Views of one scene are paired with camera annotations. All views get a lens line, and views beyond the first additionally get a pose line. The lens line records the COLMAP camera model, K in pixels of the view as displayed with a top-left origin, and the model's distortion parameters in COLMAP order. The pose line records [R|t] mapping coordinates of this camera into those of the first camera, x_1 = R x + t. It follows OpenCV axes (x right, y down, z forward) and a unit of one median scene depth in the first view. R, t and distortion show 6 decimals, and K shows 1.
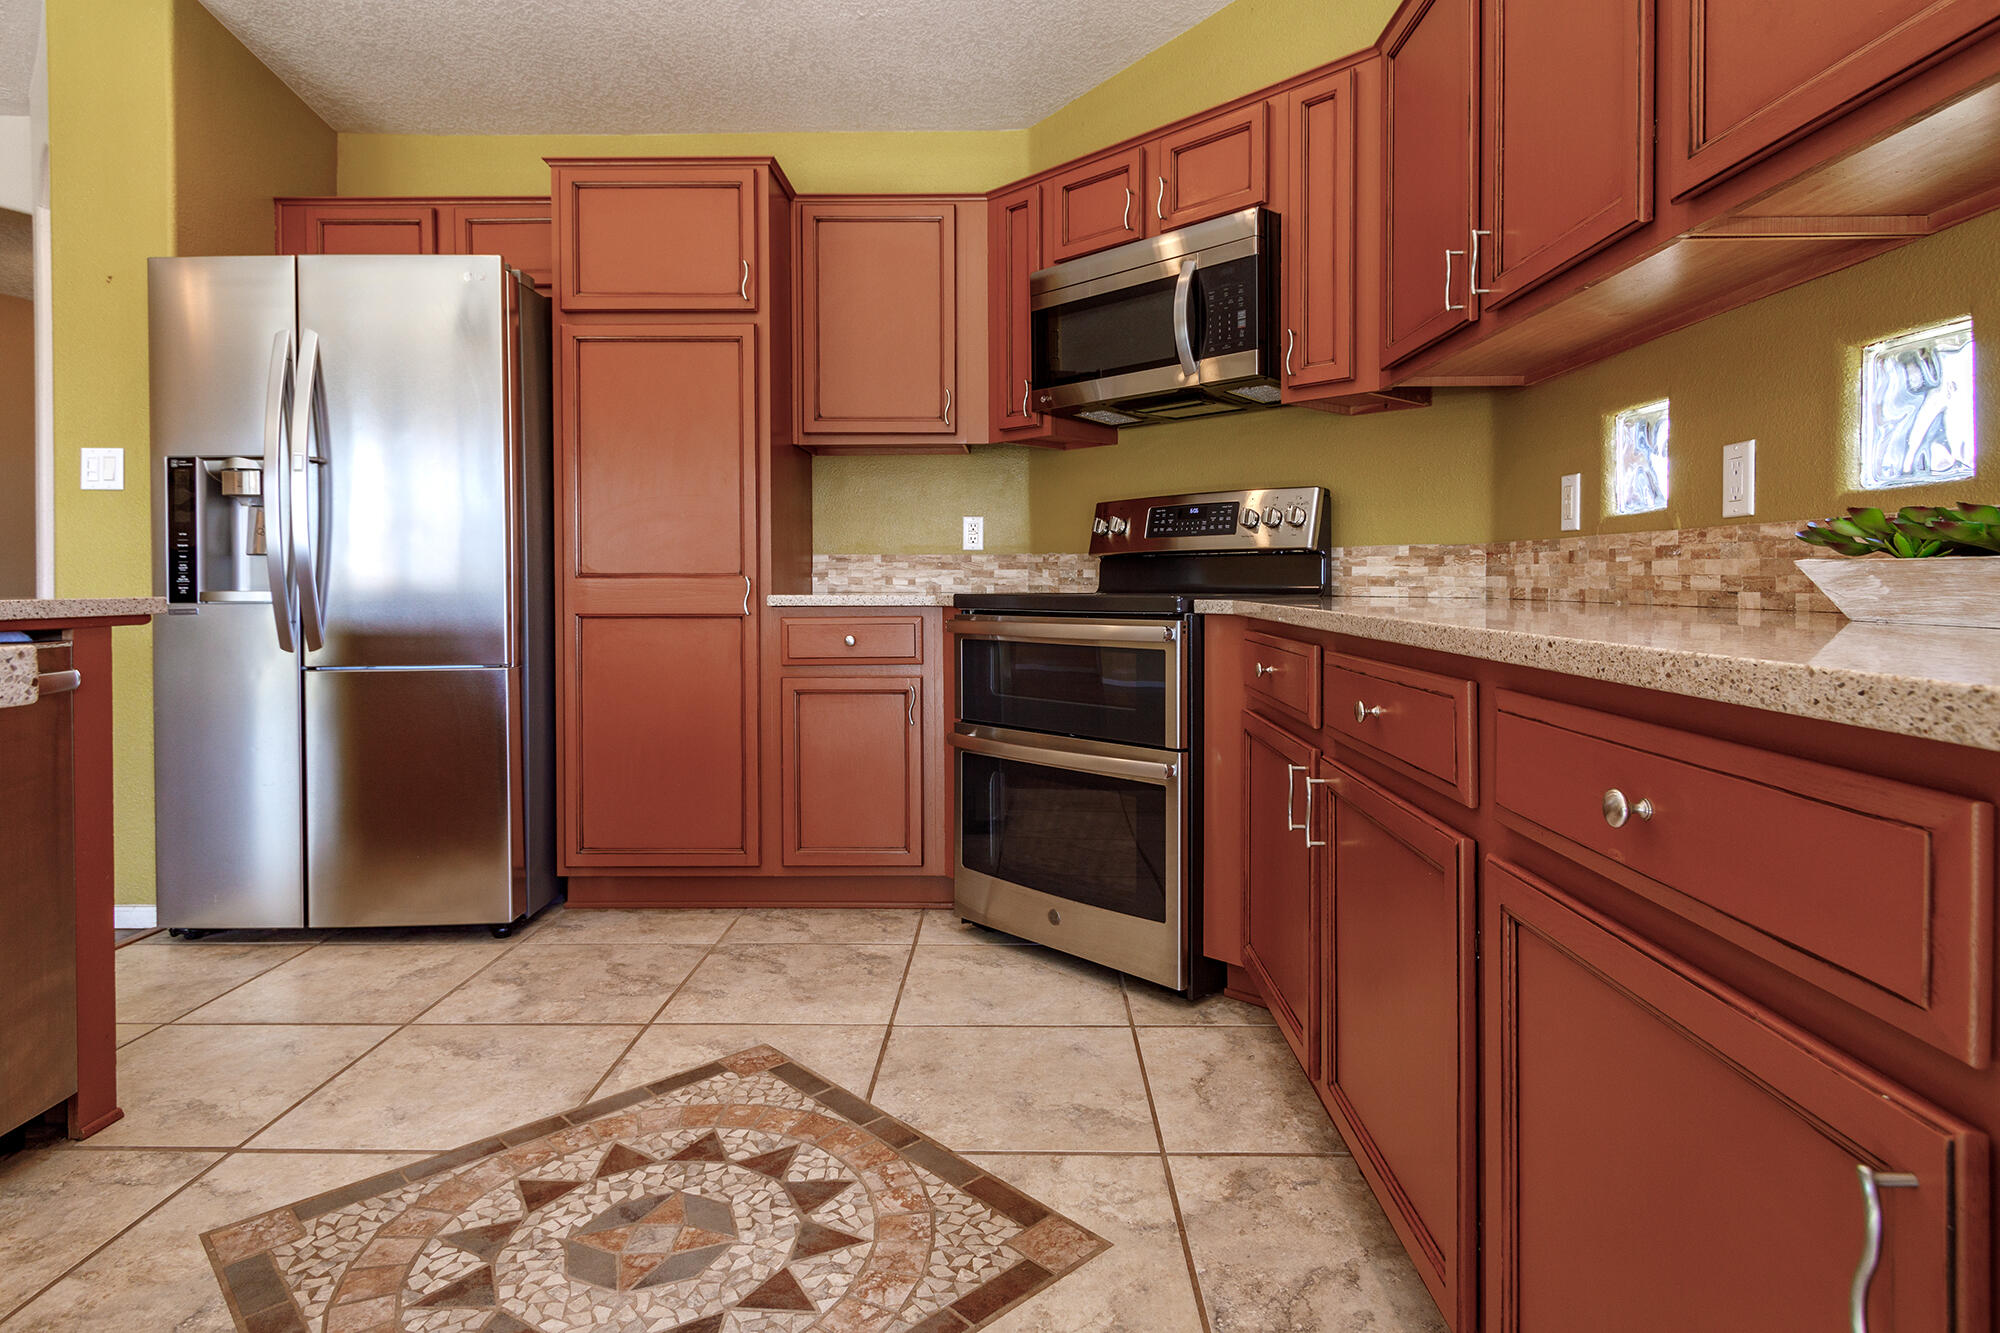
lens RADIAL K [[1089.4, 0, 998.7], [0, 1089.4, 591.8], [0, 0, 1]] dist [0.018640, -0.008928]
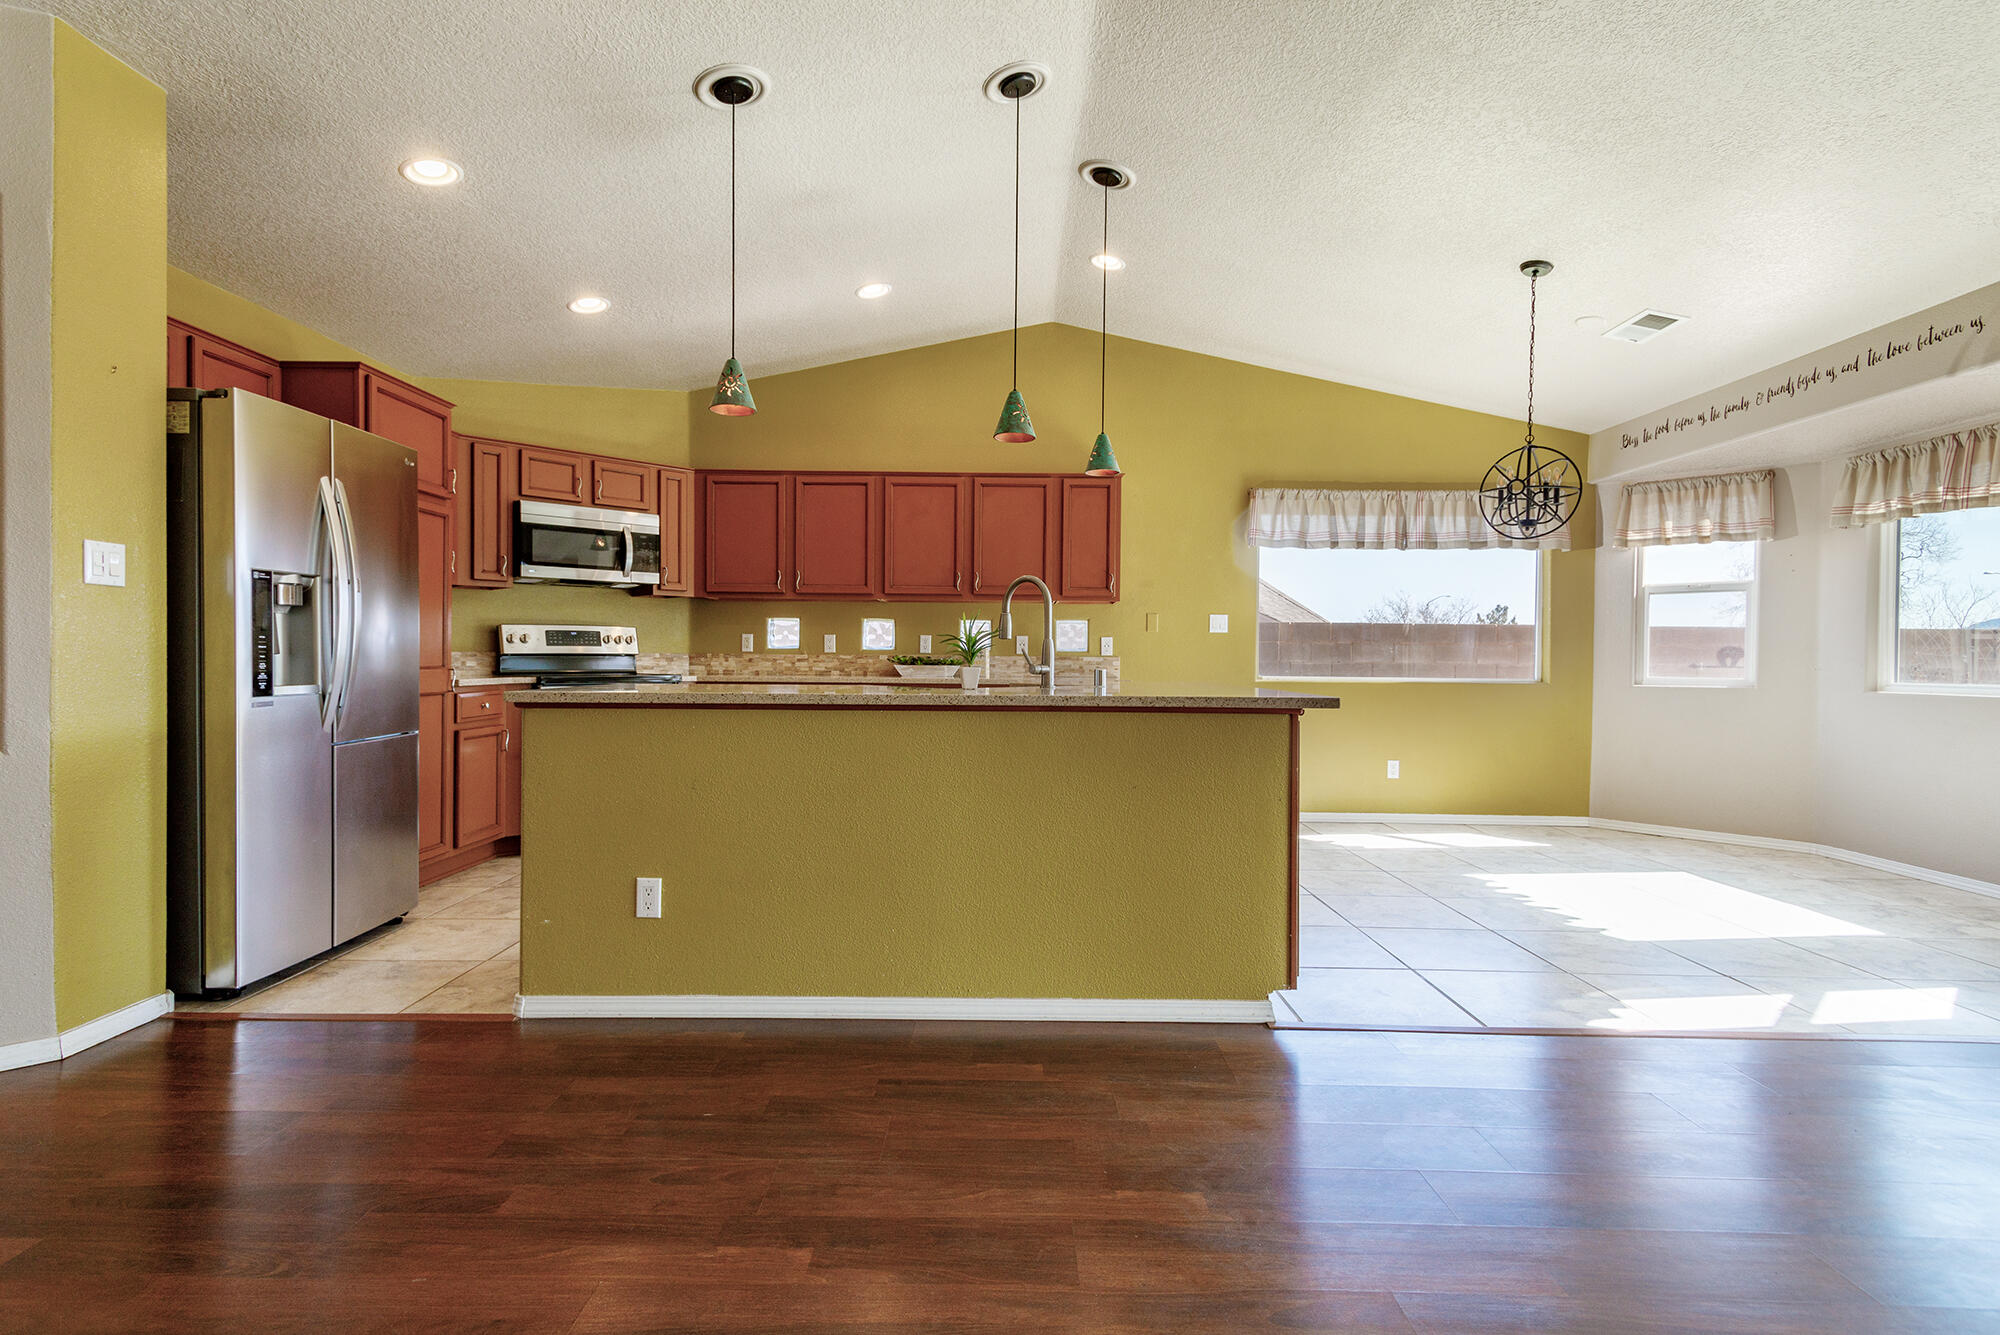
lens RADIAL K [[973.4, 0, 995.1], [0, 973.4, 667.2], [0, 0, 1]] dist [0.027147, -0.010007]
pose [[-0.002238, -0.009371, 0.999954, -1.784812], [0.003636, 0.999949, 0.009379, -0.027407], [-0.999991, 0.003657, -0.002204, 0.230875]]
